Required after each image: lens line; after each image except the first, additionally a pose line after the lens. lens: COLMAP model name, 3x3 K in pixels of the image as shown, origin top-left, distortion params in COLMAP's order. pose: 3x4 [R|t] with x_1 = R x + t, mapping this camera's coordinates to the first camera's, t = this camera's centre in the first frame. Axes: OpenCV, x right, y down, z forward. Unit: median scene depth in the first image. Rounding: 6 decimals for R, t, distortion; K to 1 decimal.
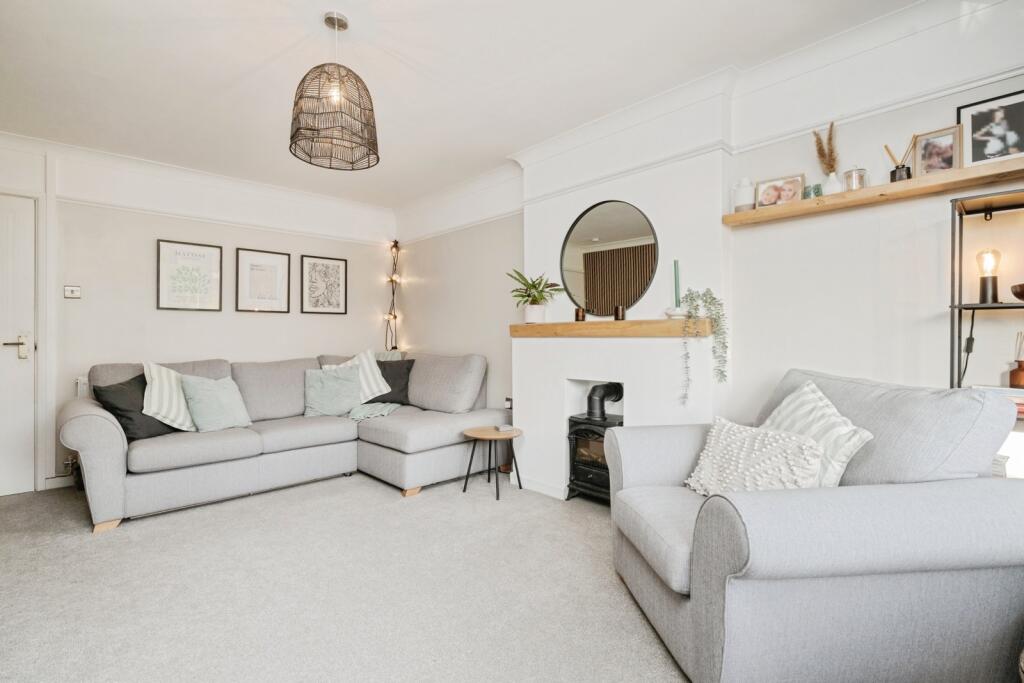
lens RADIAL K [[470.2, 0, 502.8], [0, 470.2, 333.4], [0, 0, 1]] dist [-0.001012, -0.000075]
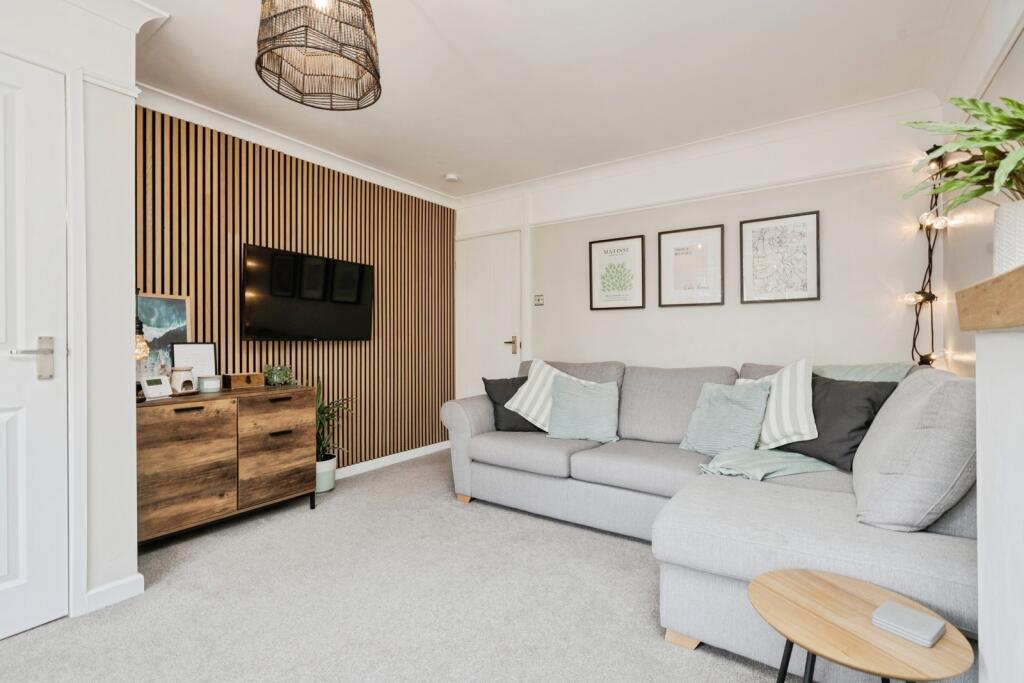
lens RADIAL K [[470.2, 0, 502.8], [0, 470.2, 333.4], [0, 0, 1]] dist [-0.001012, -0.000075]
pose [[0.216689, -0.008827, -0.976201, 0.247966], [0.007651, 0.999944, -0.007343, 0.006466], [0.976211, -0.005878, 0.216745, 0.646178]]
